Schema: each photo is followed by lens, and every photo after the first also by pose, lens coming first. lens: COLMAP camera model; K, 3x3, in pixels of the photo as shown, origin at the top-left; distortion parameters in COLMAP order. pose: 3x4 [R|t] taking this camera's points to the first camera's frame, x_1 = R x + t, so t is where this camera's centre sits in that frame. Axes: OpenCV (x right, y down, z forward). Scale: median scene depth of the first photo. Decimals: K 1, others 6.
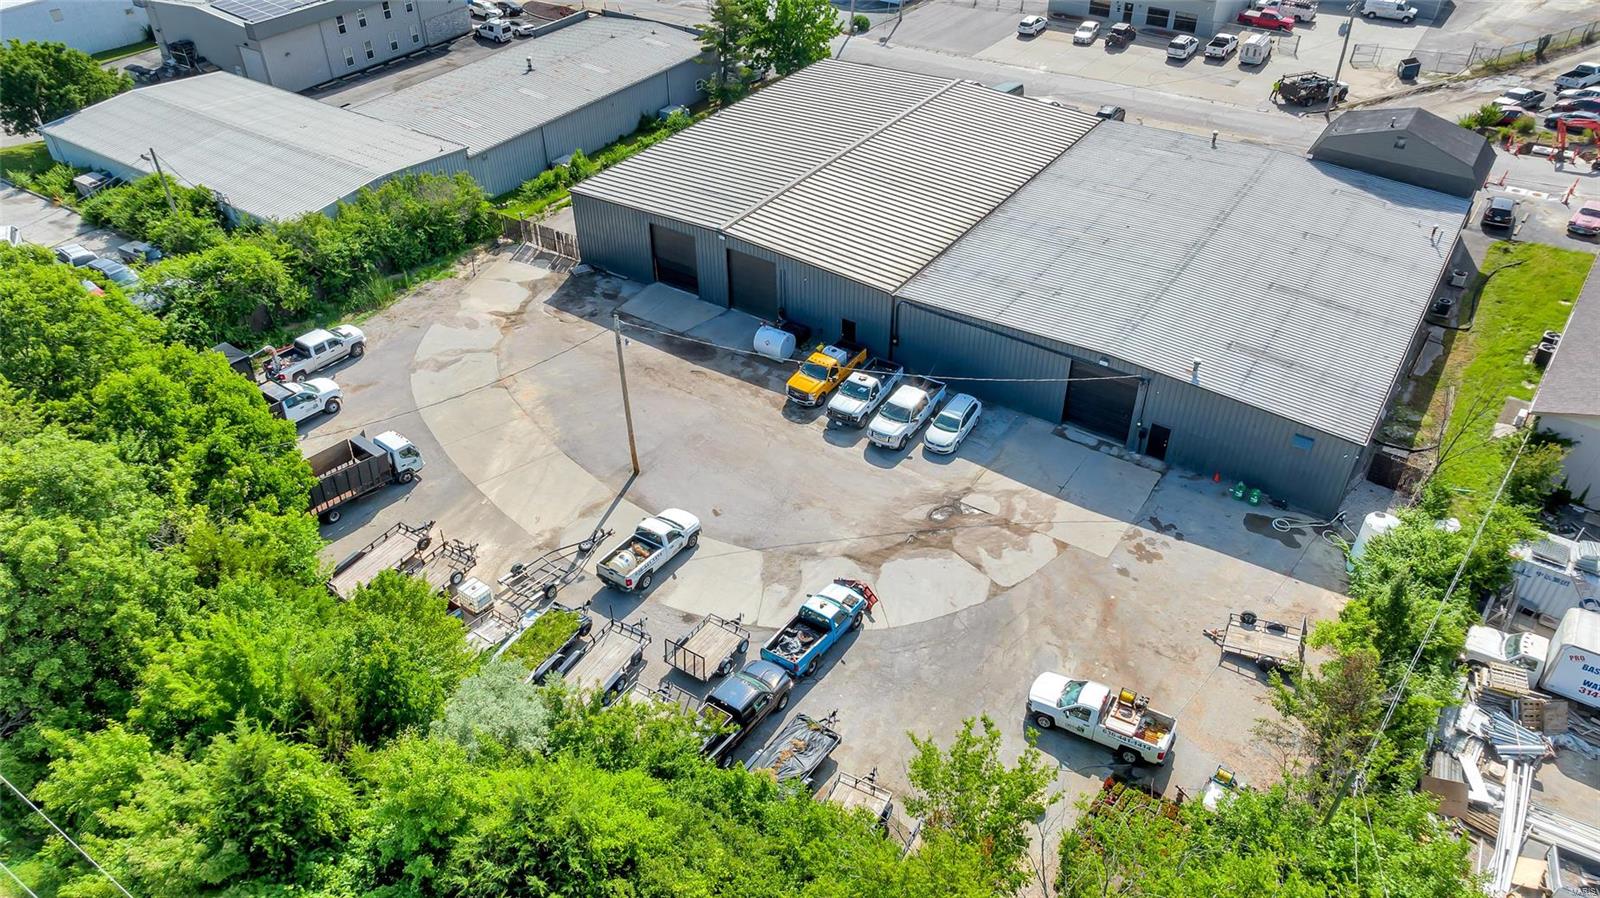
lens RADIAL K [[1129.3, 0, 797.1], [0, 1129.3, 454.7], [0, 0, 1]] dist [-0.037549, 0.030944]
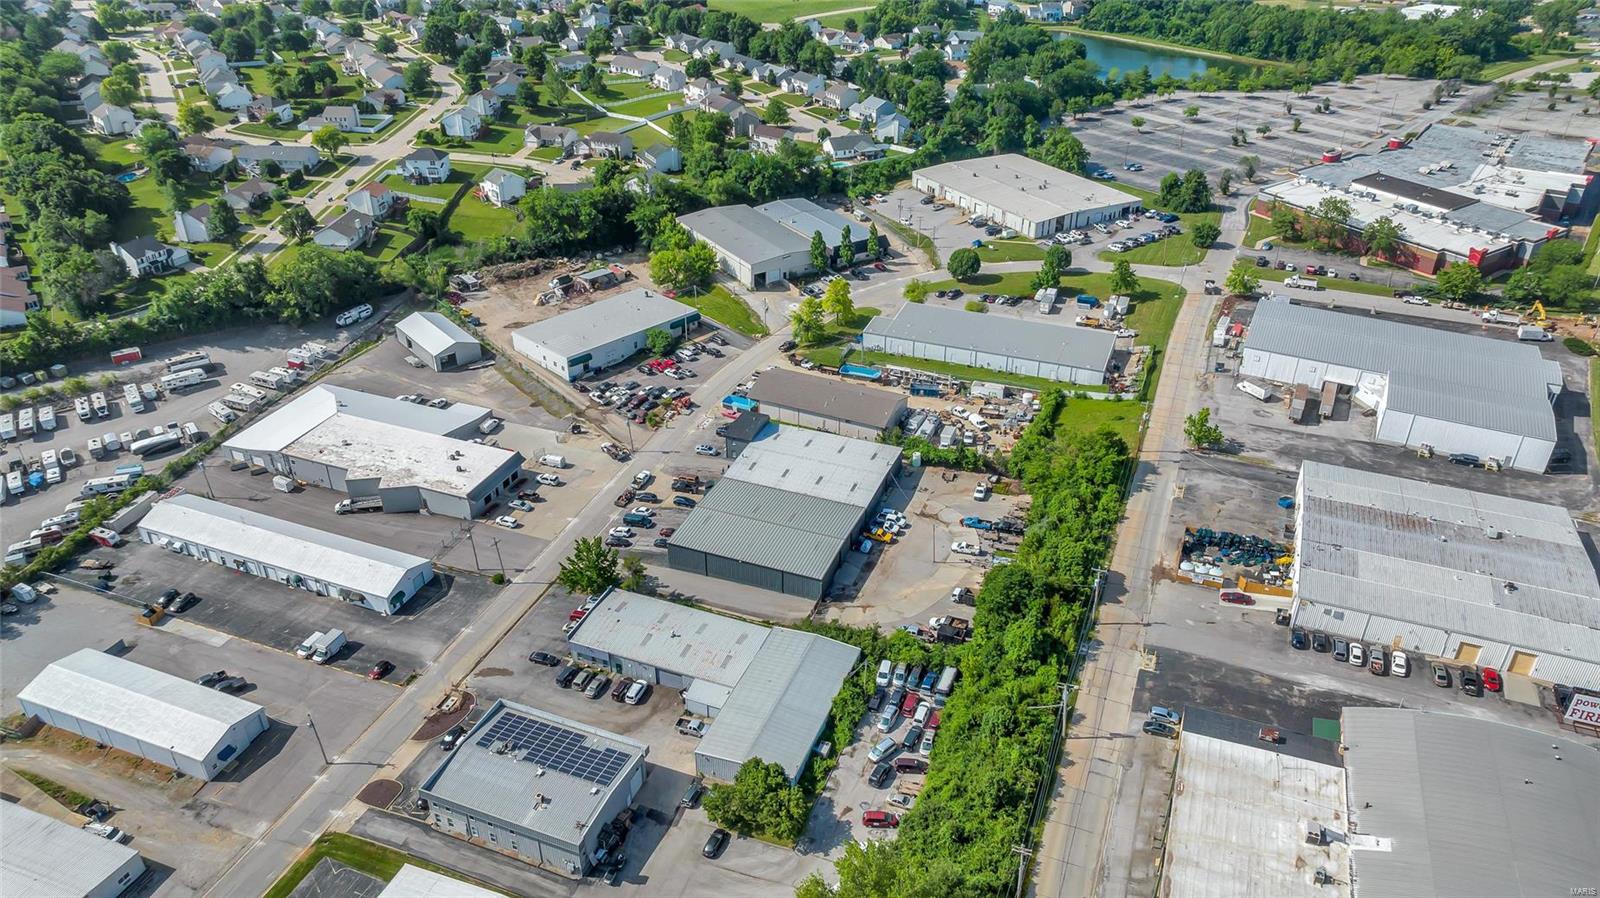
lens RADIAL K [[1129.3, 0, 799.2], [0, 1129.3, 447.4], [0, 0, 1]] dist [-0.037549, 0.030944]
pose [[-0.219863, -0.487576, 0.844944, -2.478733], [0.599299, 0.615916, 0.511359, -1.968081], [-0.769741, 0.618803, 0.156787, 0.440485]]
